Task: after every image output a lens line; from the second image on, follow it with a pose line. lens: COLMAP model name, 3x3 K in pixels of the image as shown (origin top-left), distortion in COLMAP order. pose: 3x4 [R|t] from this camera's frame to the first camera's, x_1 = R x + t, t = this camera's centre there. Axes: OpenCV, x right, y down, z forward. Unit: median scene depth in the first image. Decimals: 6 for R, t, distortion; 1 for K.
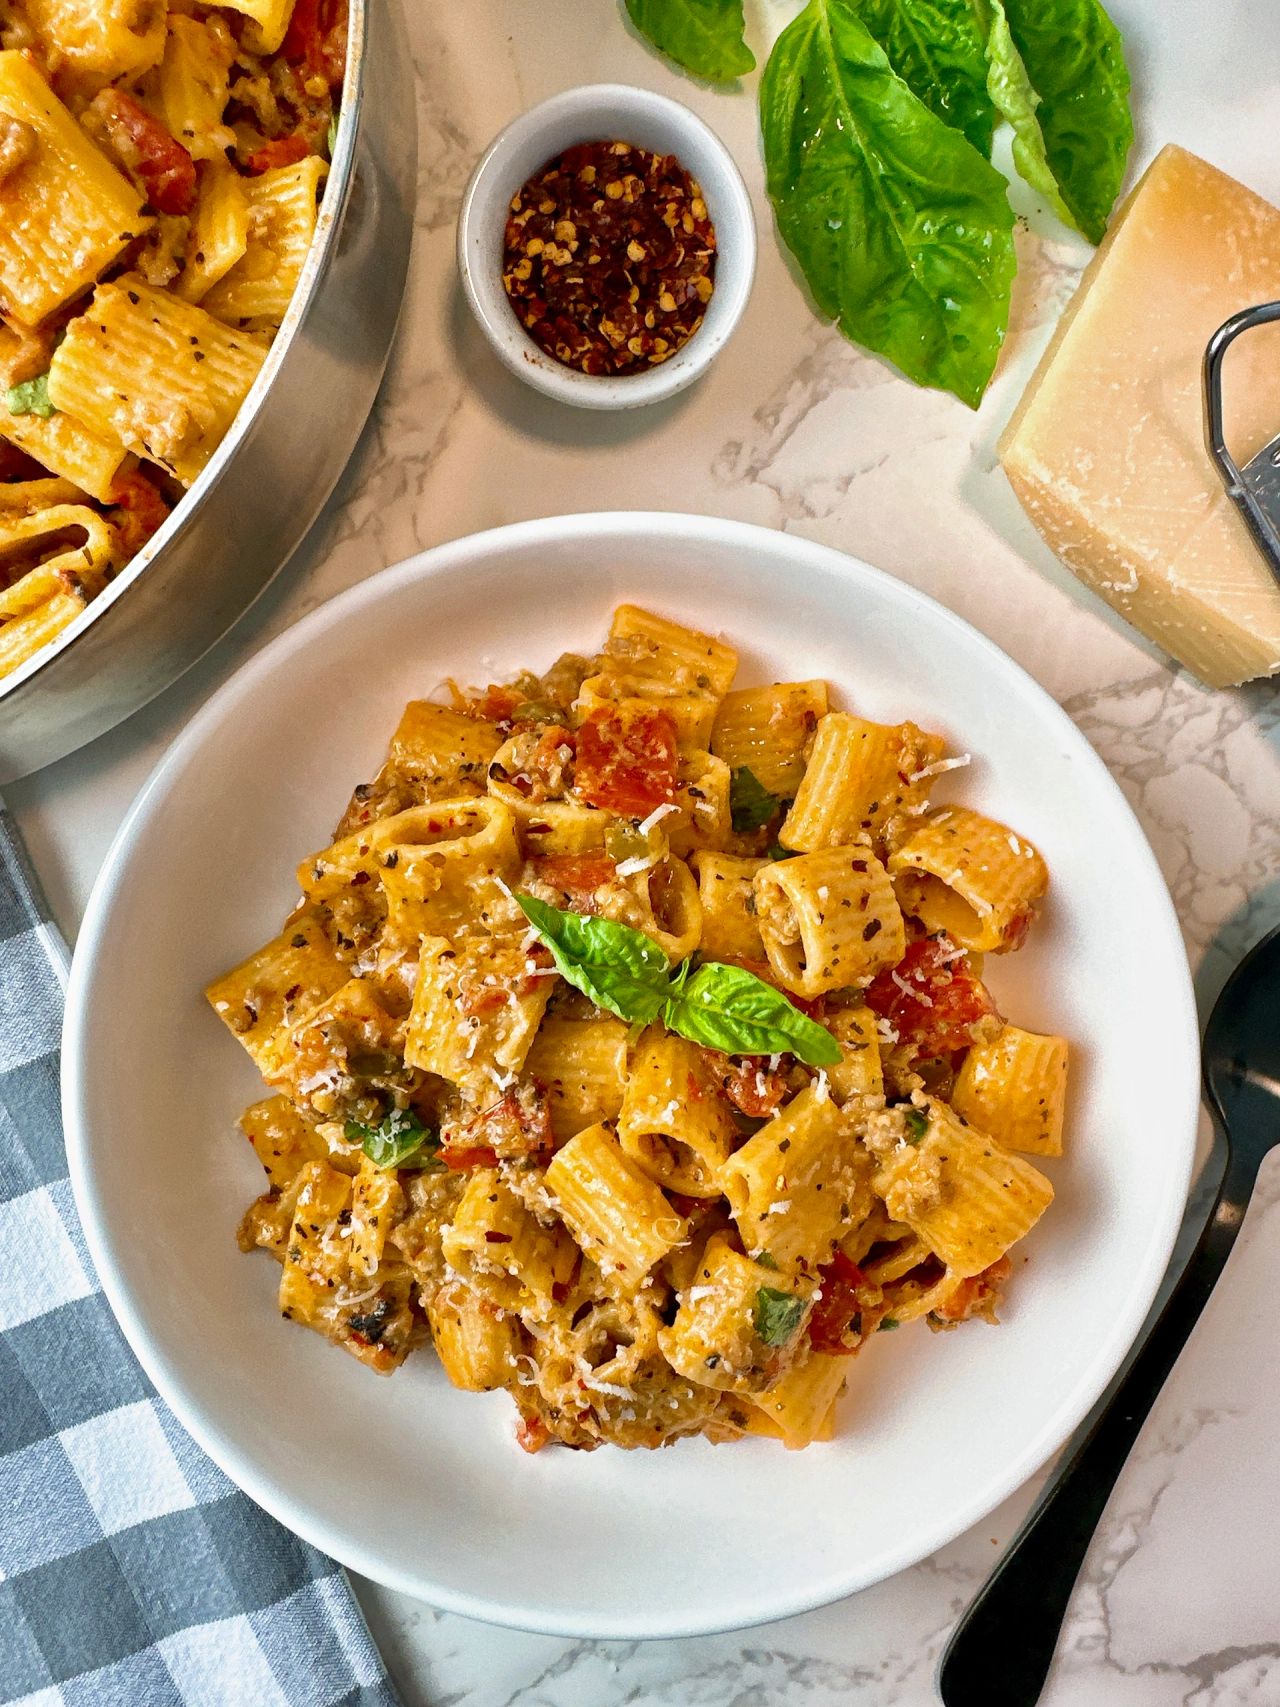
lens RADIAL K [[1291.5, 0, 640.0], [0, 1291.5, 853.5], [0, 0, 1]] dist [-0.001065, -0.000623]
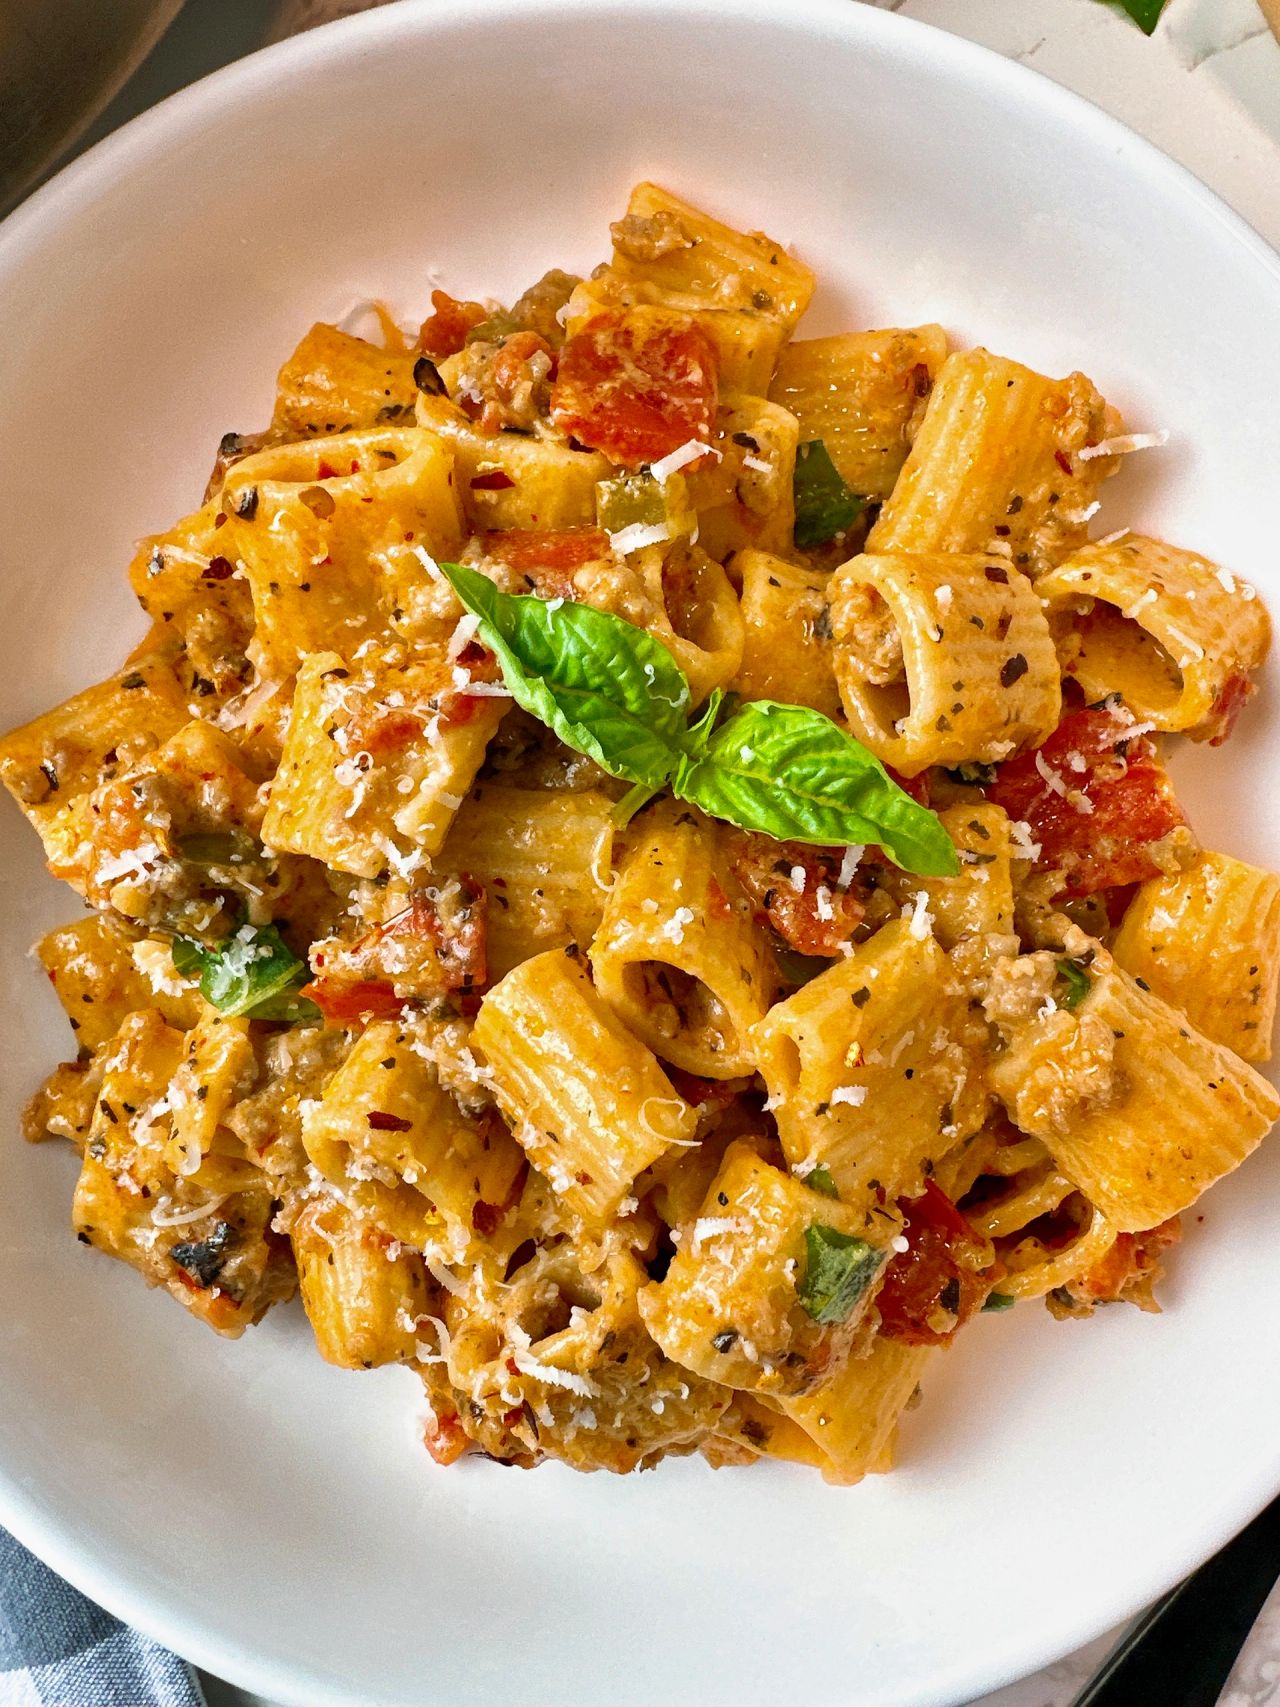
lens RADIAL K [[1291.5, 0, 640.0], [0, 1291.5, 853.5], [0, 0, 1]] dist [-0.001065, -0.000623]
pose [[0.998550, 0.052761, -0.010678, 0.009734], [-0.052688, 0.998587, 0.006930, 0.152565], [0.011029, -0.006357, 0.999919, 0.369964]]
